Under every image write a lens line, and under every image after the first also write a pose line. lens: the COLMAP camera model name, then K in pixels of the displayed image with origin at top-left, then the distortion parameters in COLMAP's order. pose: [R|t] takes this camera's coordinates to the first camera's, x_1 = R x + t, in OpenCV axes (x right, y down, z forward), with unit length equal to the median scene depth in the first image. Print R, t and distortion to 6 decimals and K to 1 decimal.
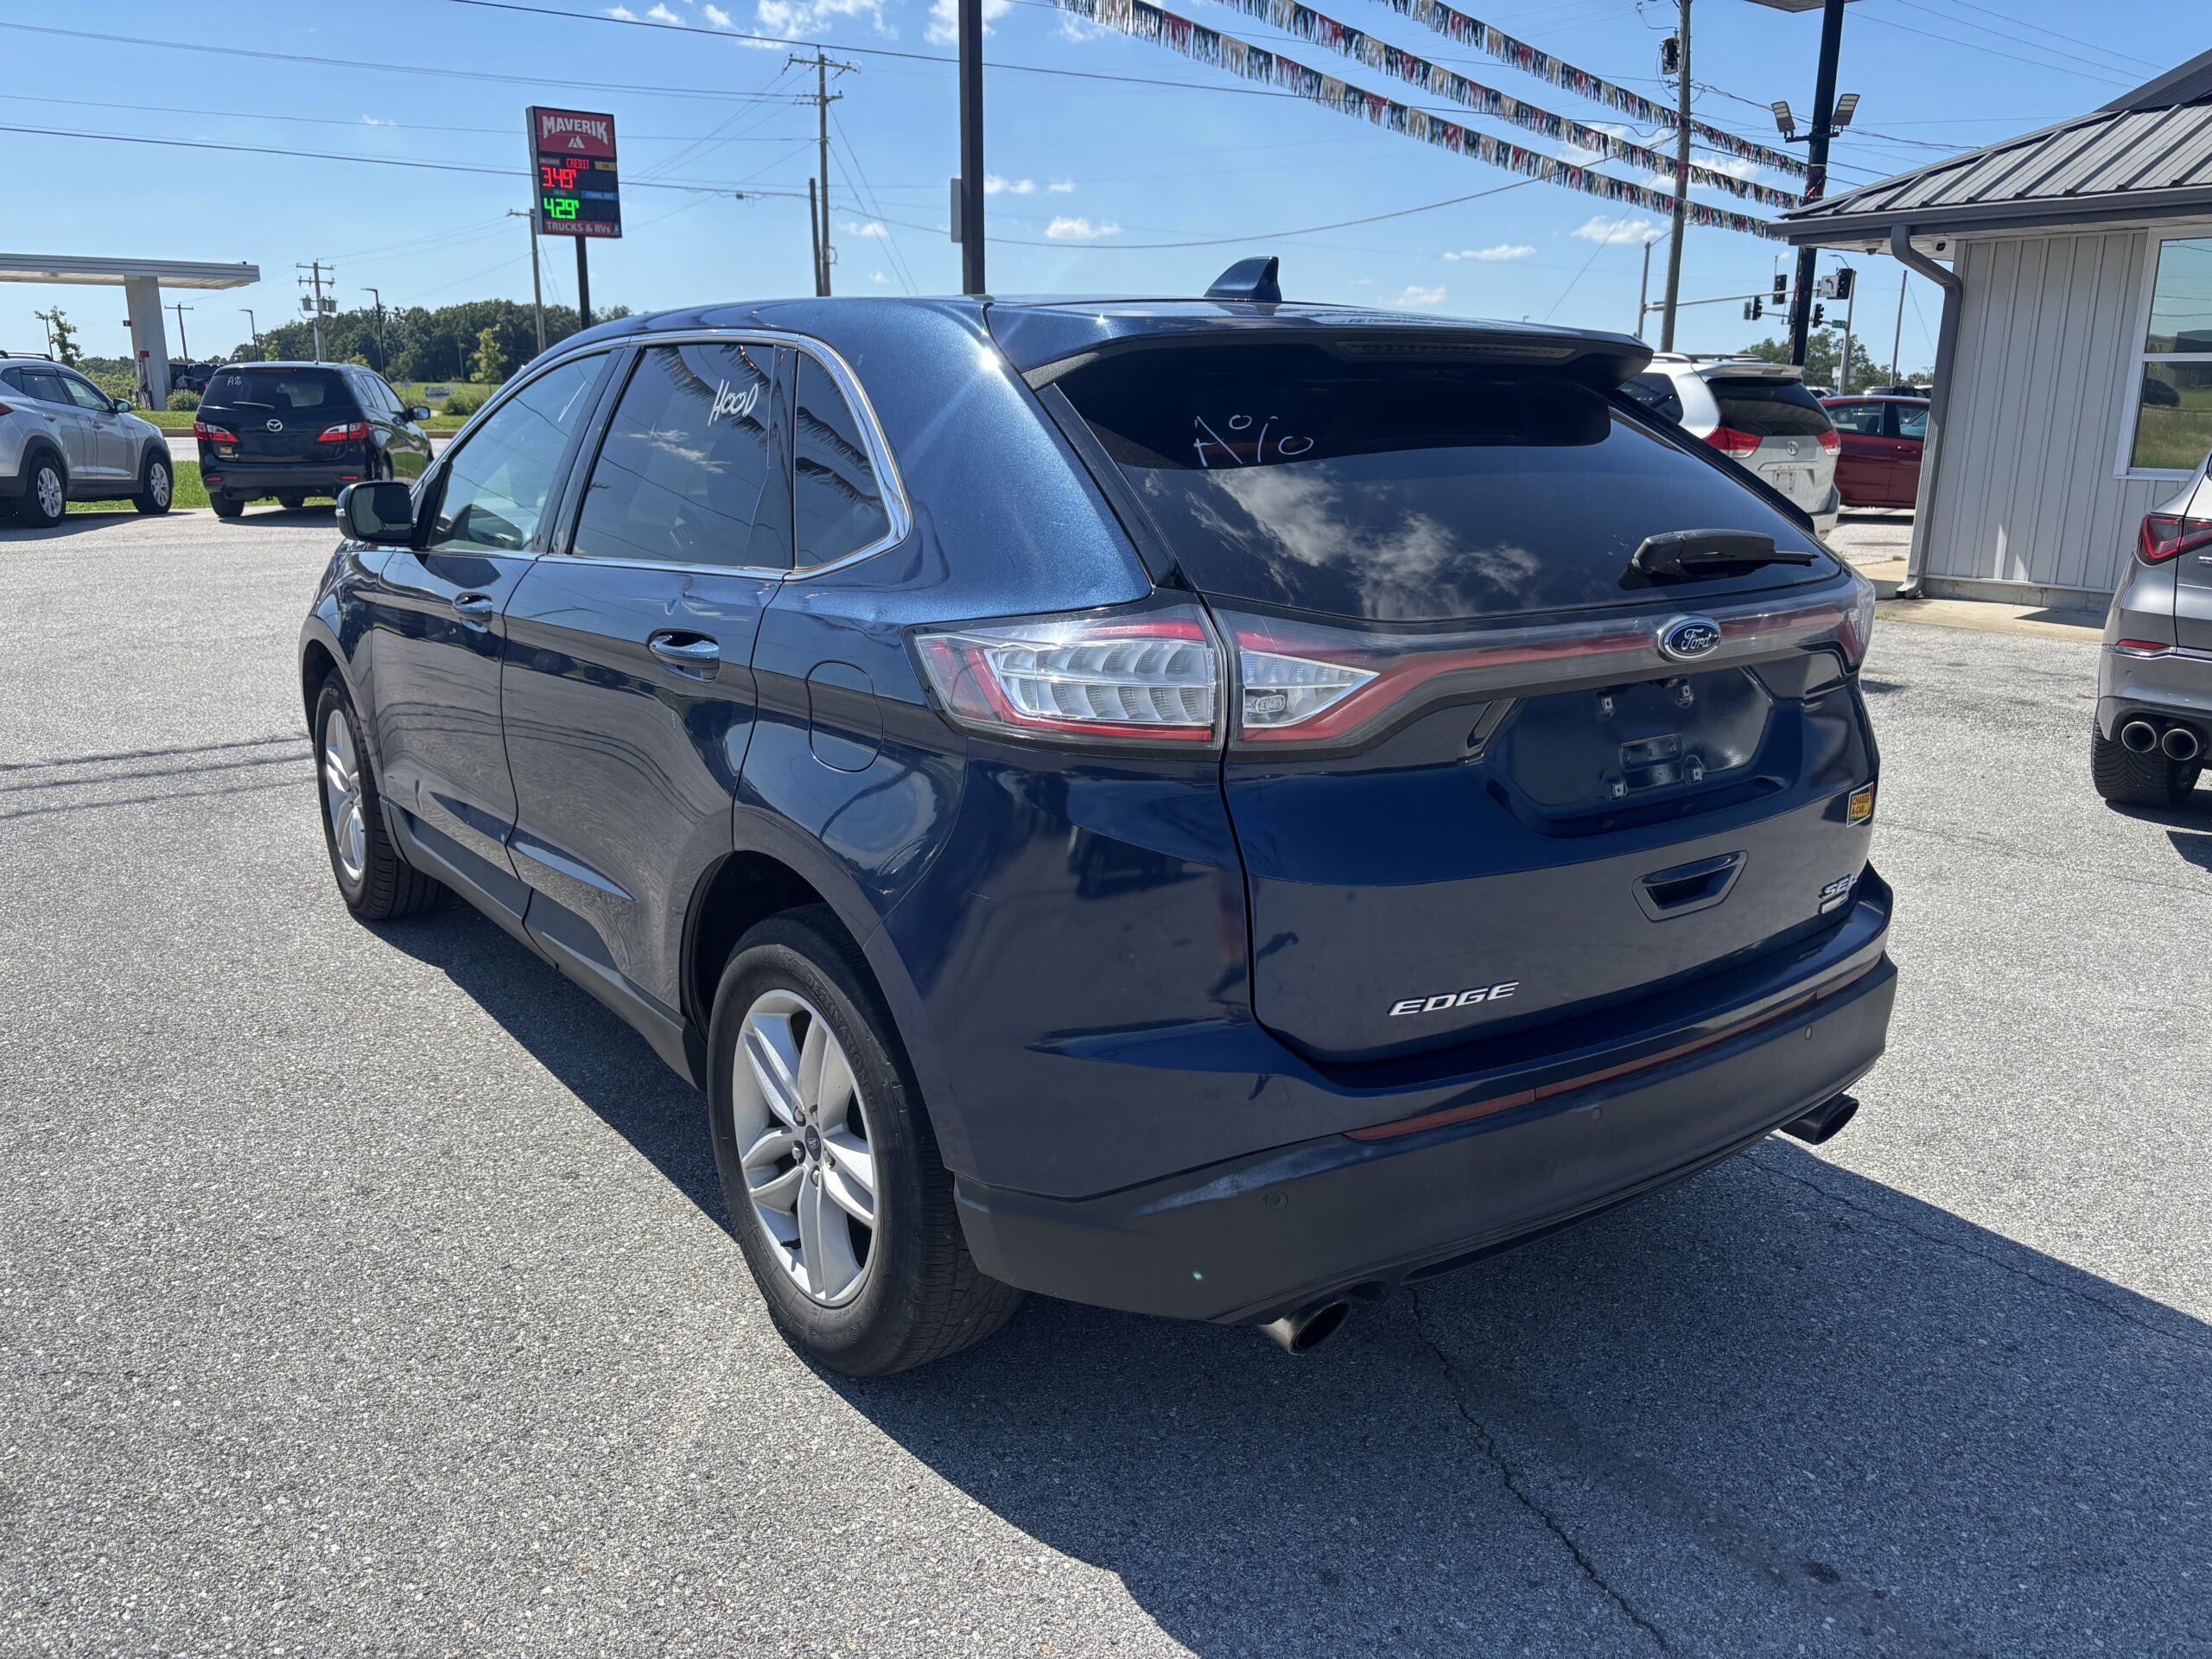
lens RADIAL K [[1691.2, 0, 1106.0], [0, 1691.2, 829.5], [0, 0, 1]] dist [0.070815, -0.090177]
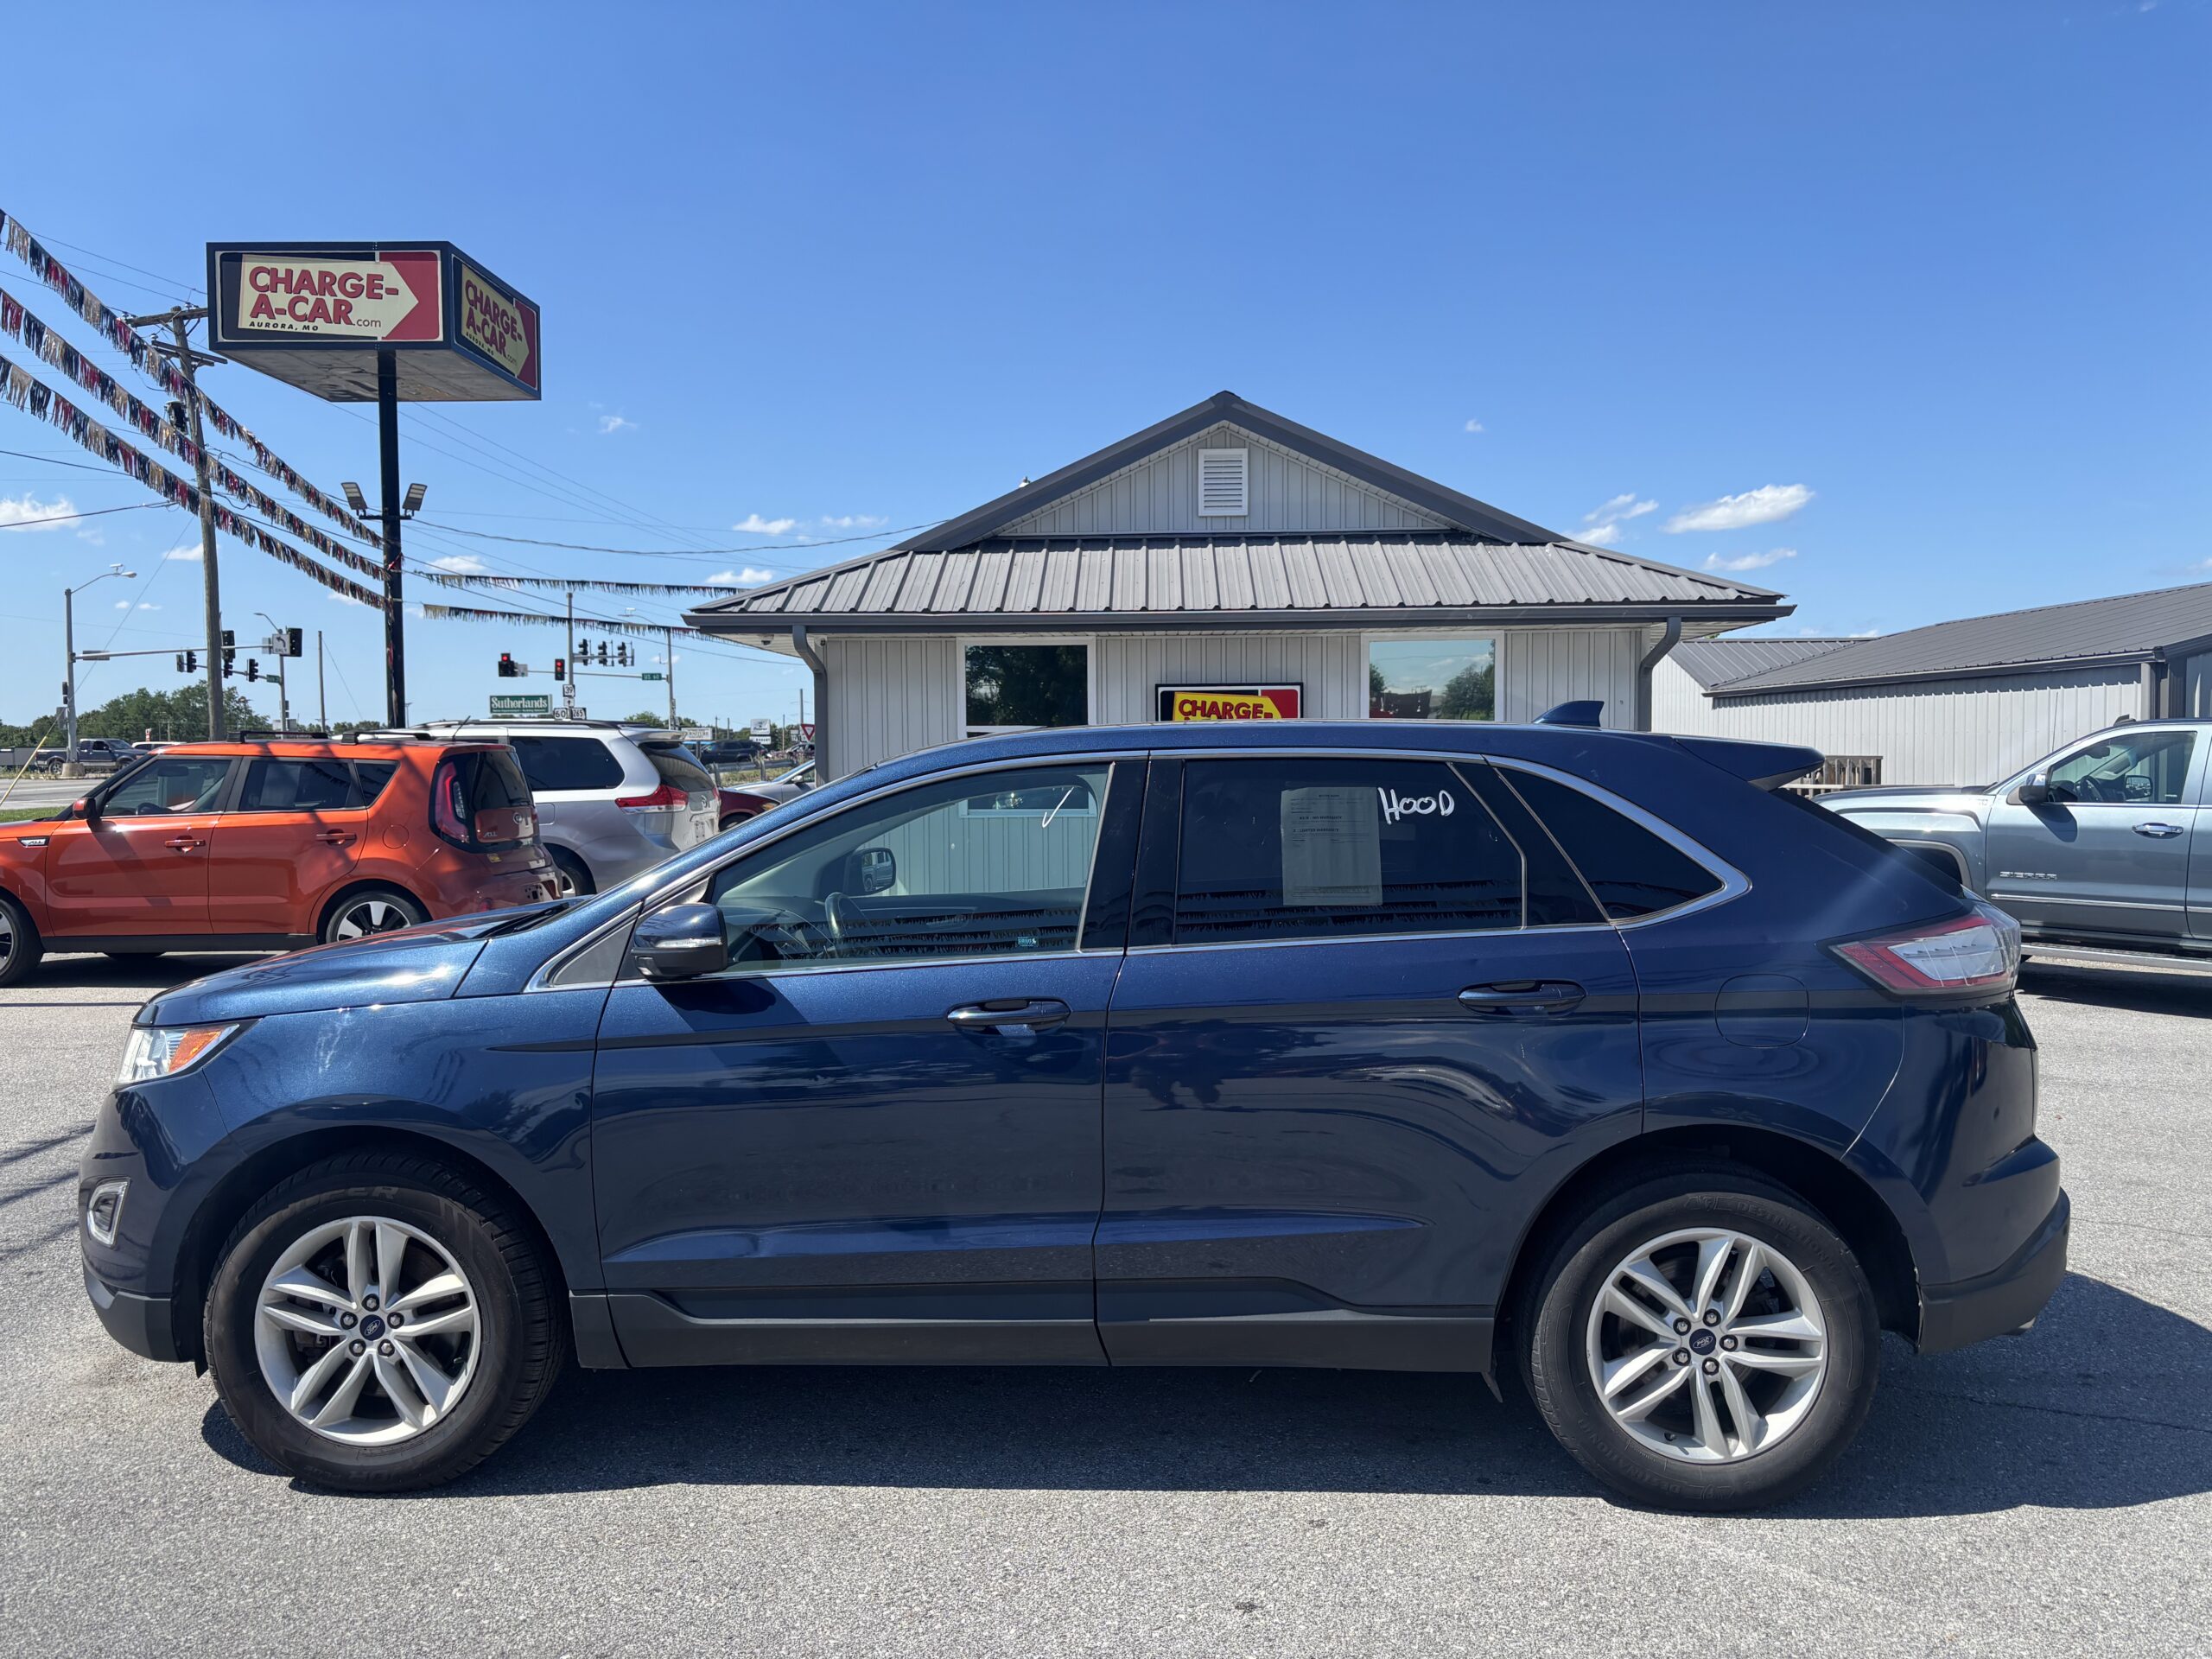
lens RADIAL K [[1691.2, 0, 1106.0], [0, 1691.2, 829.5], [0, 0, 1]] dist [0.070815, -0.090177]
pose [[0.612151, -0.047792, 0.789296, -0.301492], [0.201647, 0.974606, -0.097378, -0.034546], [-0.764598, 0.218769, 0.606243, 0.092711]]
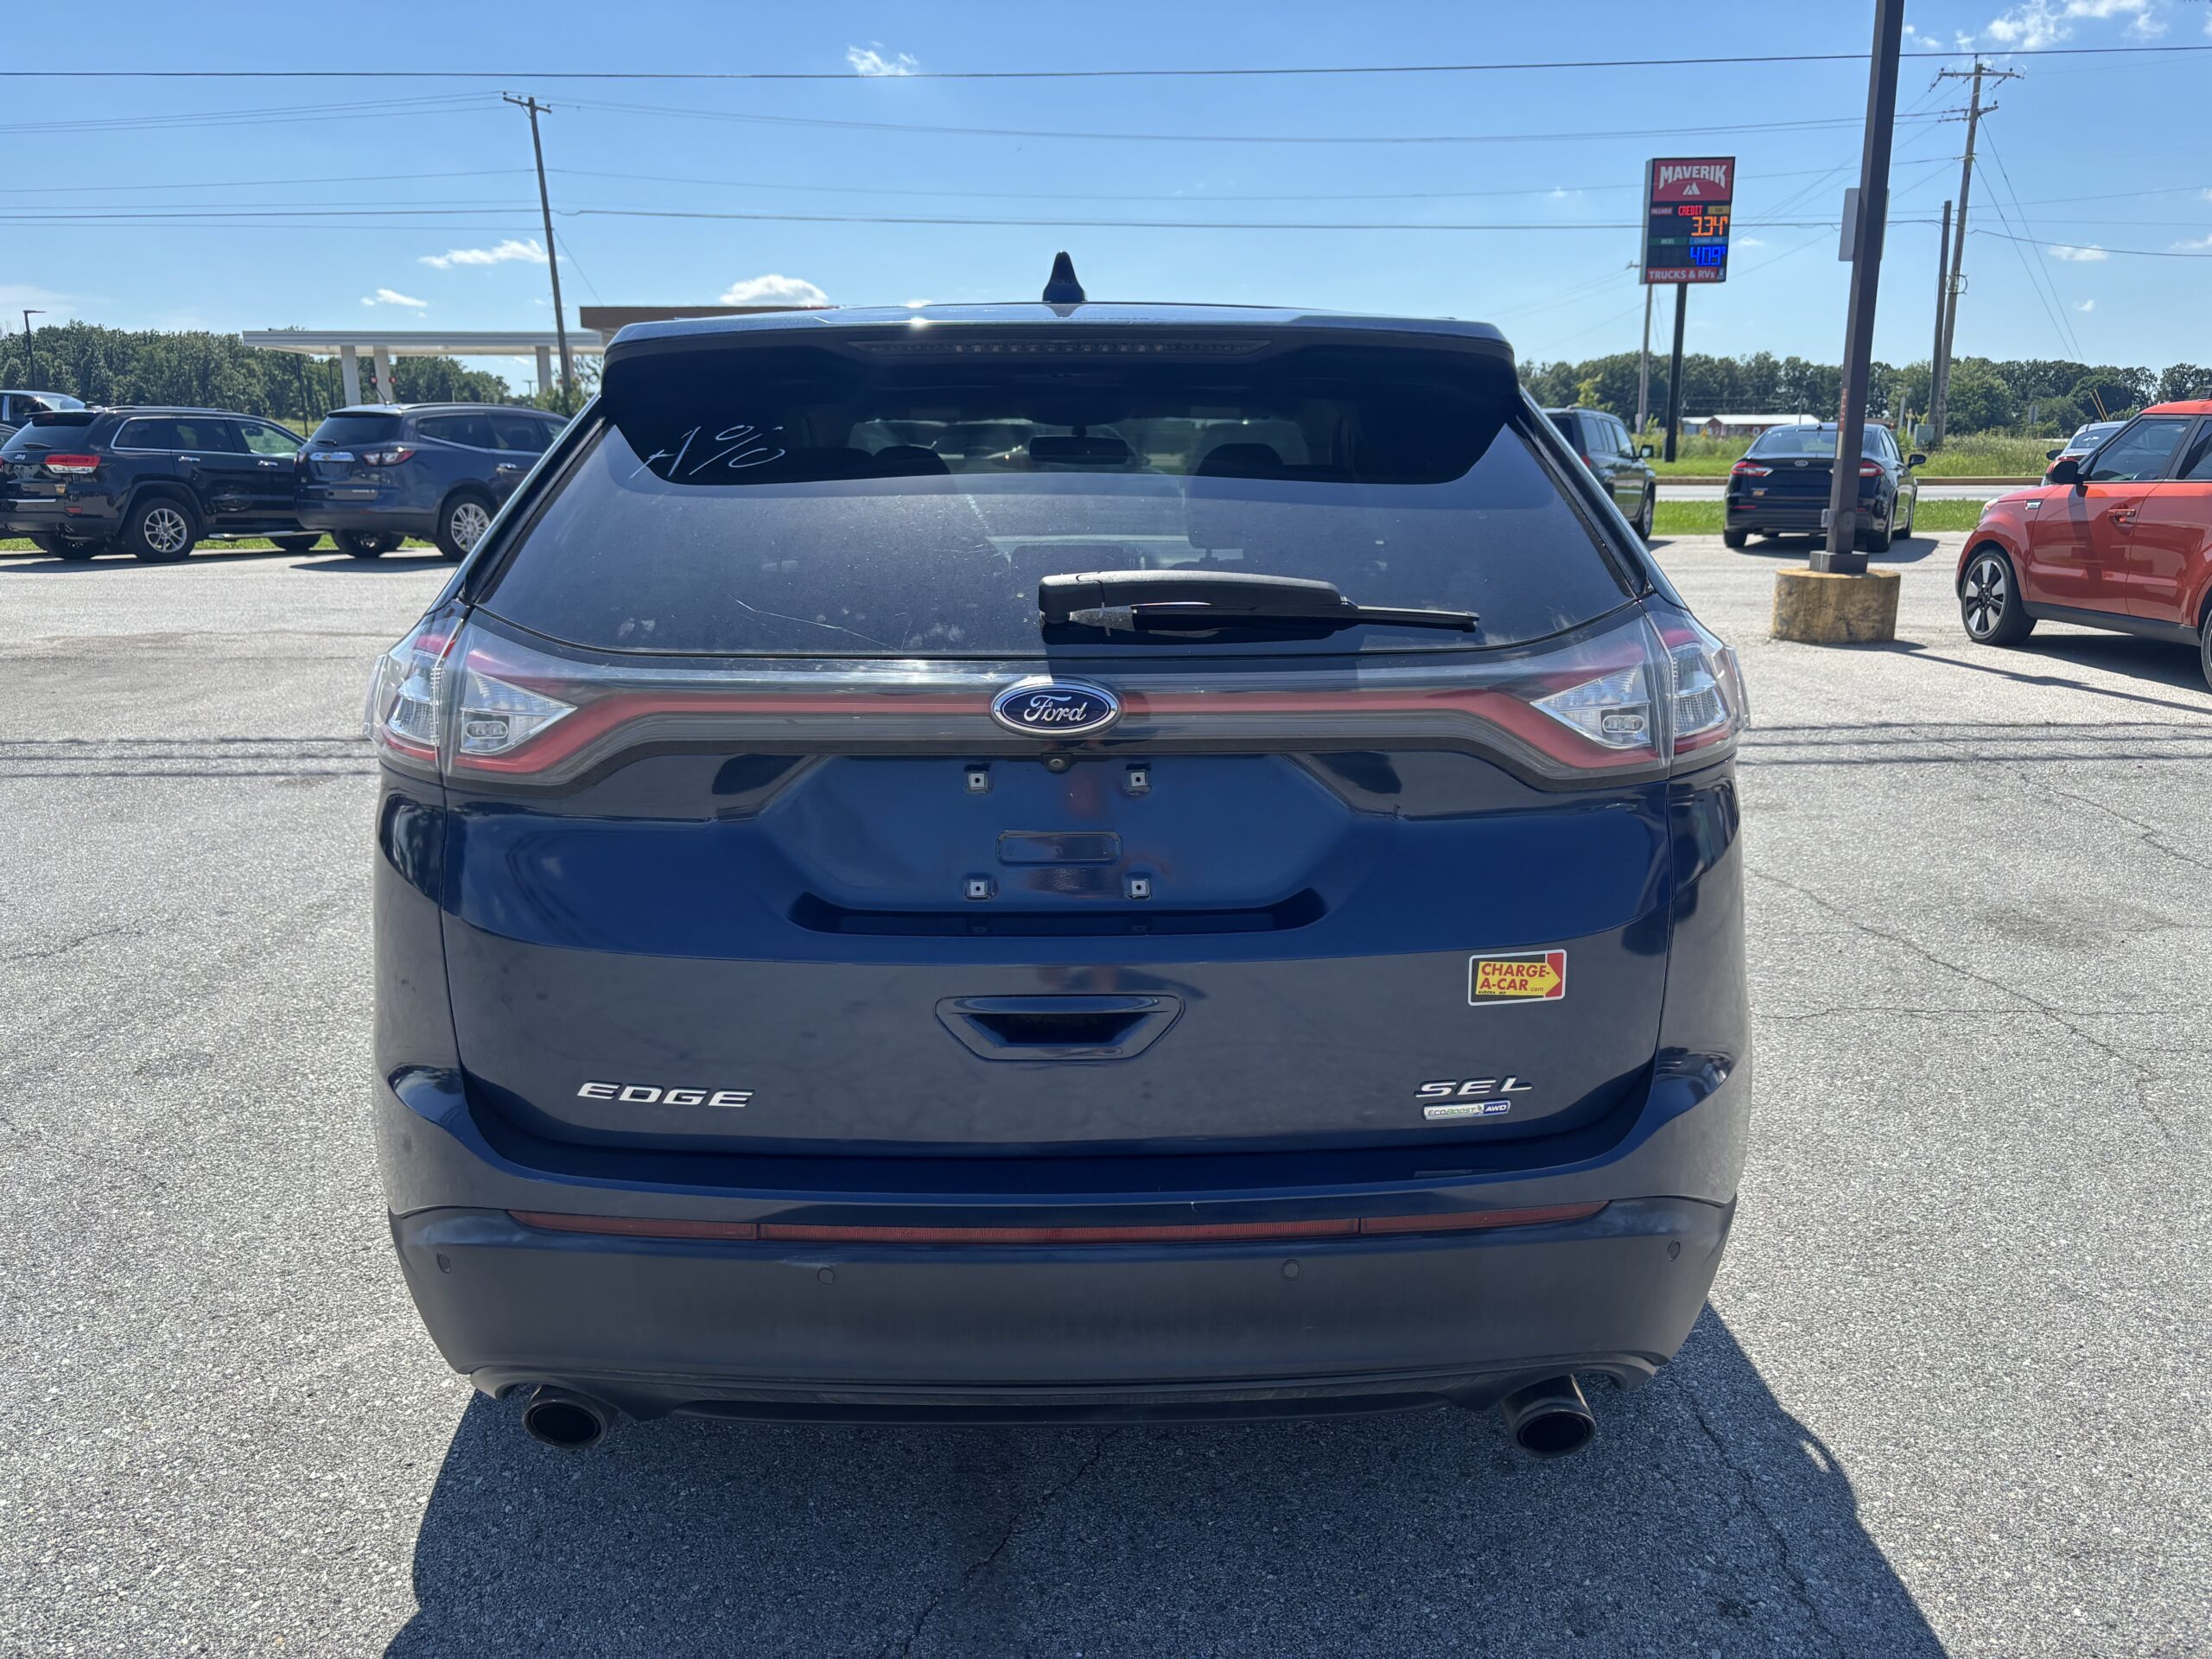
lens RADIAL K [[1691.2, 0, 1106.0], [0, 1691.2, 829.5], [0, 0, 1]] dist [0.070815, -0.090177]
pose [[0.810365, 0.120877, -0.573321, 0.140865], [-0.136008, 0.990569, 0.016606, -0.012693], [0.569921, 0.064520, 0.819162, 0.067253]]
